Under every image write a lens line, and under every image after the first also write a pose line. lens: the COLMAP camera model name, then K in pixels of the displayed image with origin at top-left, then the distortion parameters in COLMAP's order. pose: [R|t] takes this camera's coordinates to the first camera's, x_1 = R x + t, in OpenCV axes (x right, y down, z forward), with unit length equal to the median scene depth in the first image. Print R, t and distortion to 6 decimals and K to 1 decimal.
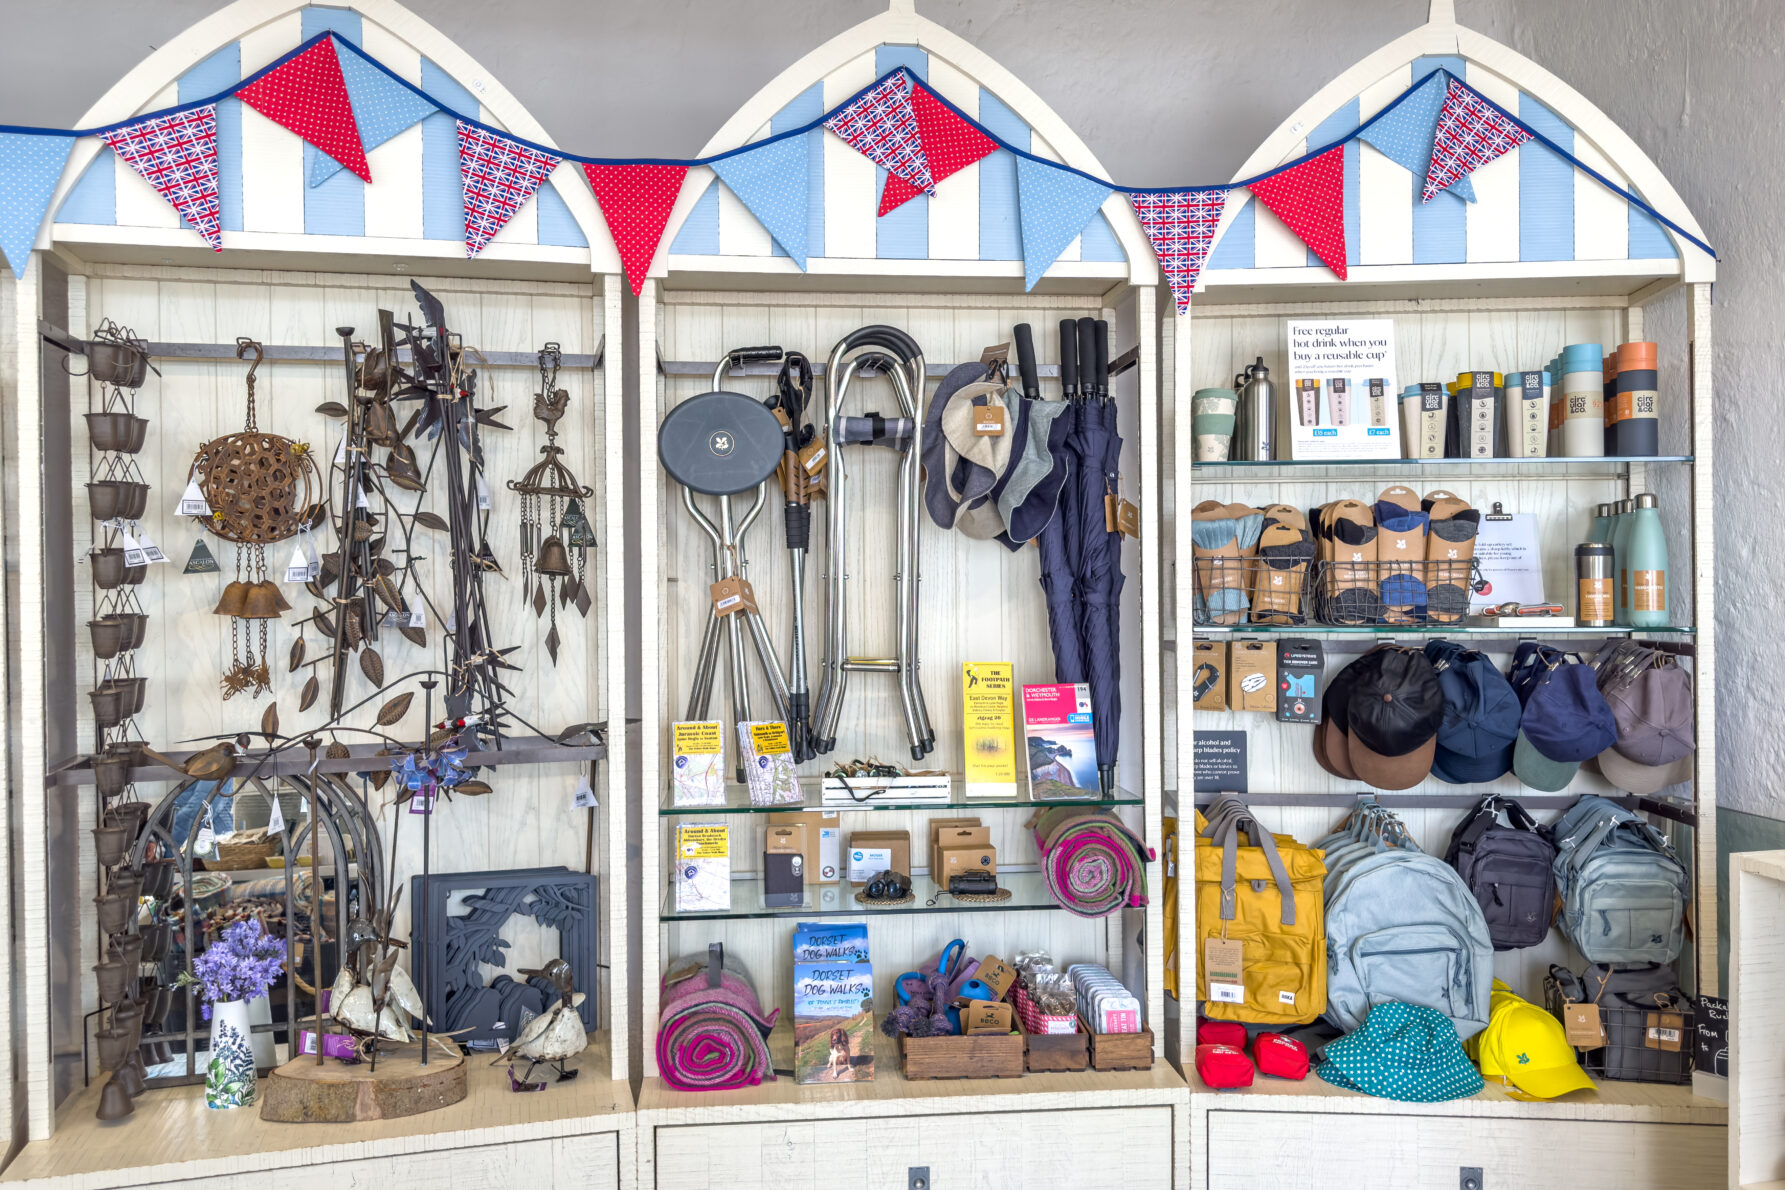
lens RADIAL K [[1387.2, 0, 894.0], [0, 1387.2, 589.2], [0, 0, 1]] dist [0.005043, -0.011927]
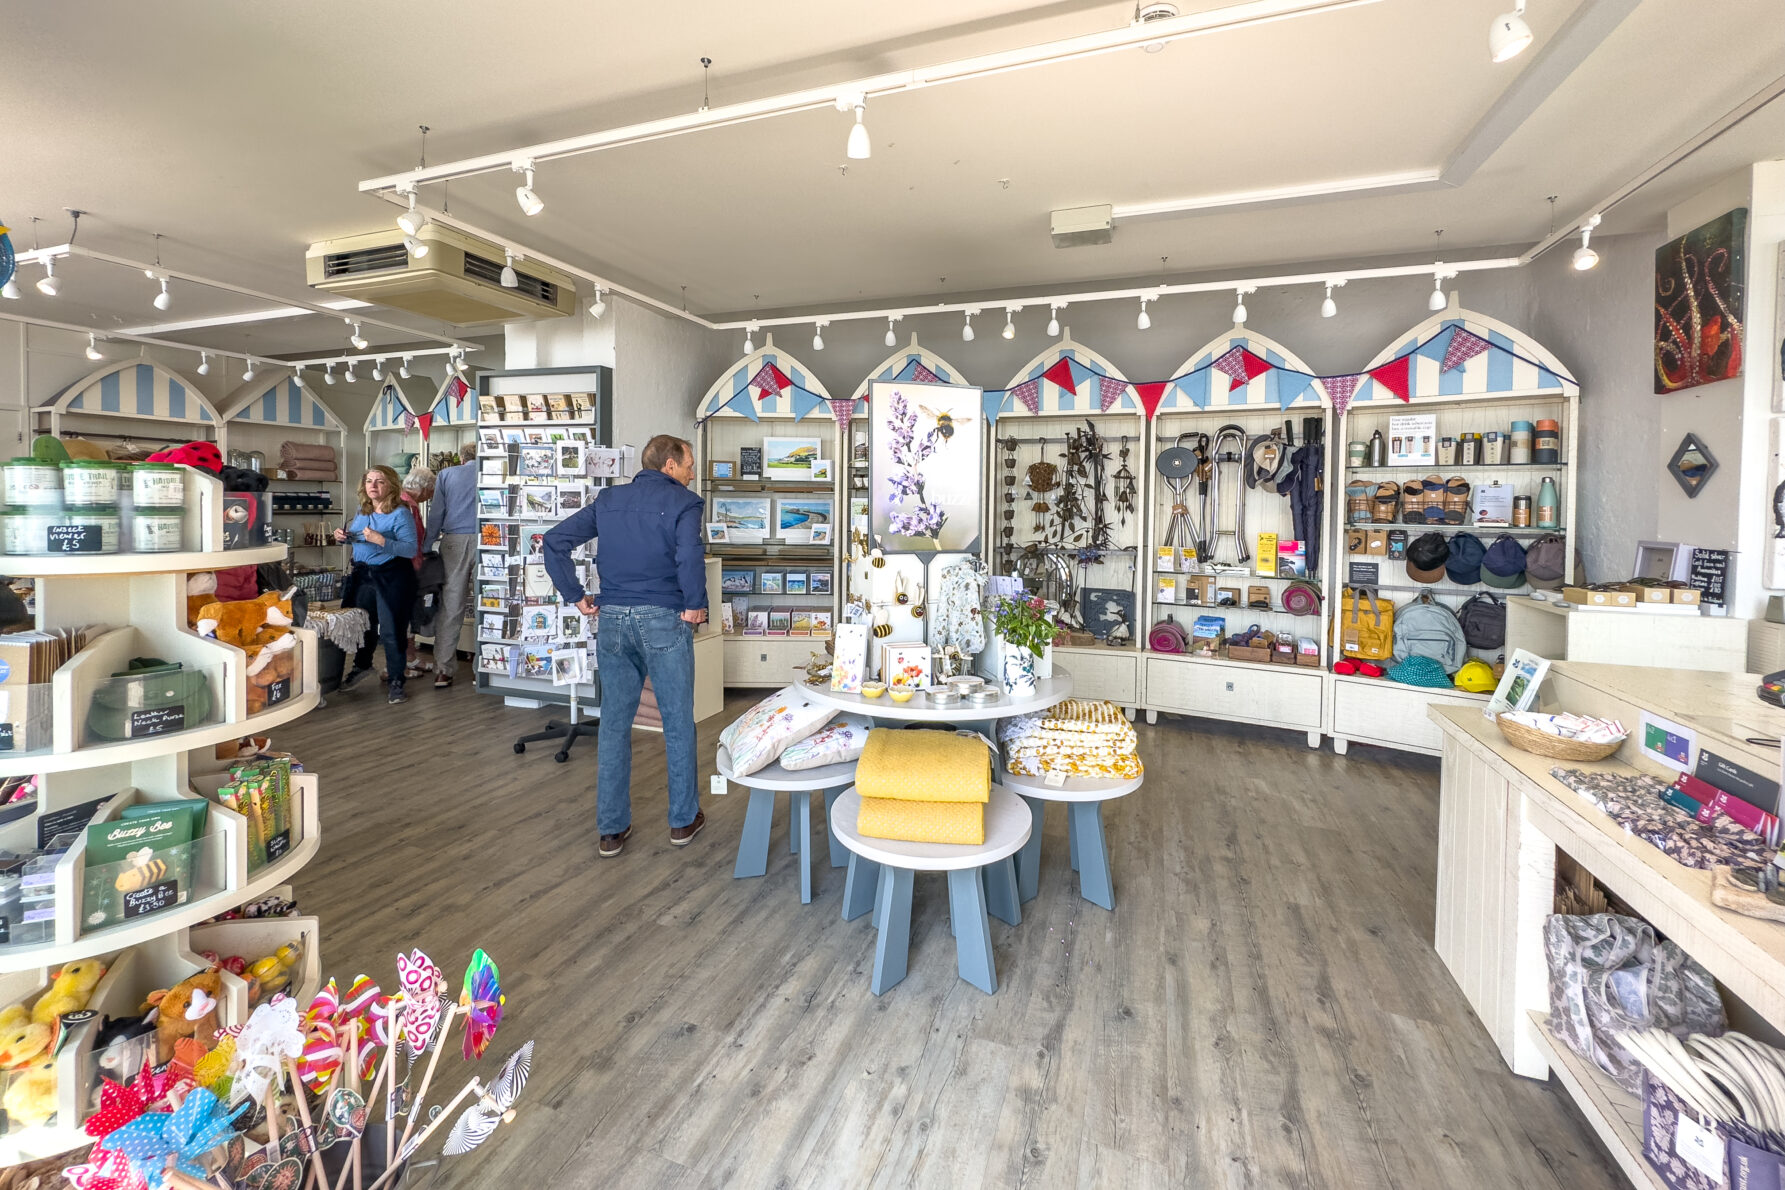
lens RADIAL K [[724.9, 0, 886.7], [0, 724.9, 515.1], [0, 0, 1]] dist [0.001695, -0.000013]
pose [[0.833774, 0.025186, -0.551531, 0.258339], [-0.026978, 0.999624, 0.004865, 0.029719], [0.551446, 0.010823, 0.834140, -0.829527]]
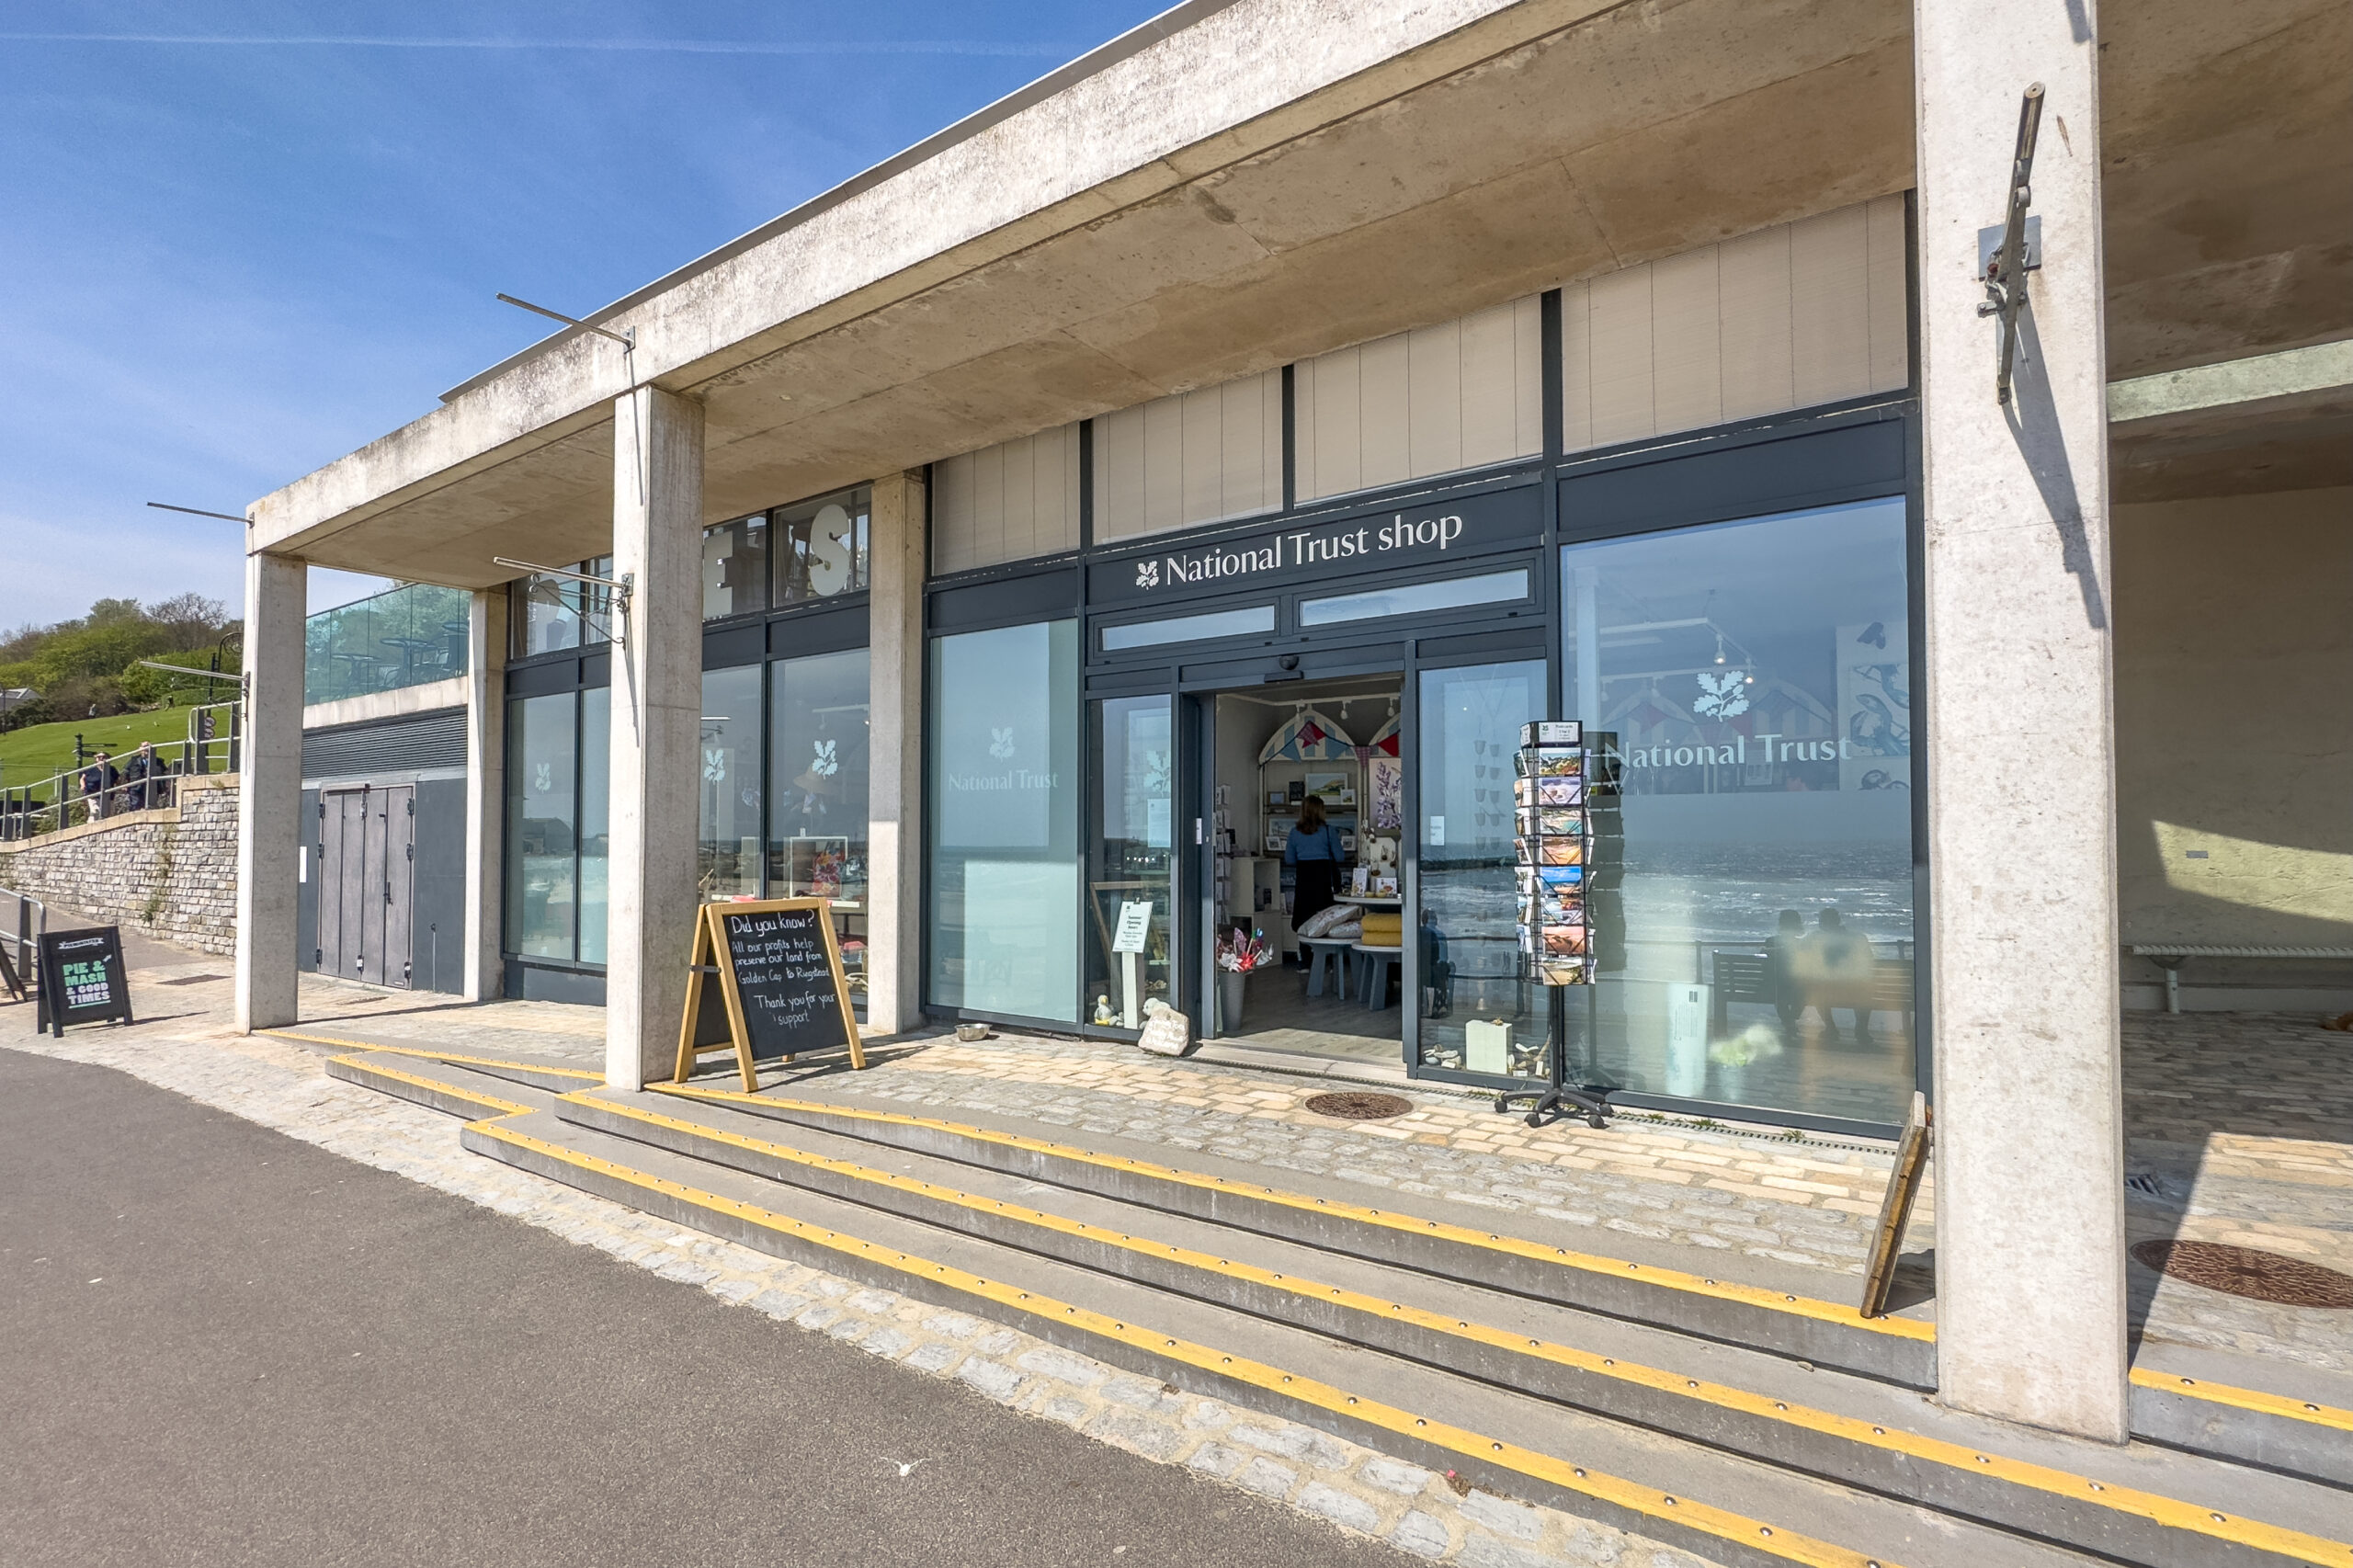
lens RADIAL K [[1095.6, 0, 1176.1], [0, 1095.6, 799.6], [0, 0, 1]] dist [0.000152, -0.000001]
pose [[0.668983, -0.022552, -0.742935, 1.602610], [-0.016404, 0.998848, -0.045091, 0.124421], [0.743096, 0.042352, 0.667843, -2.462895]]
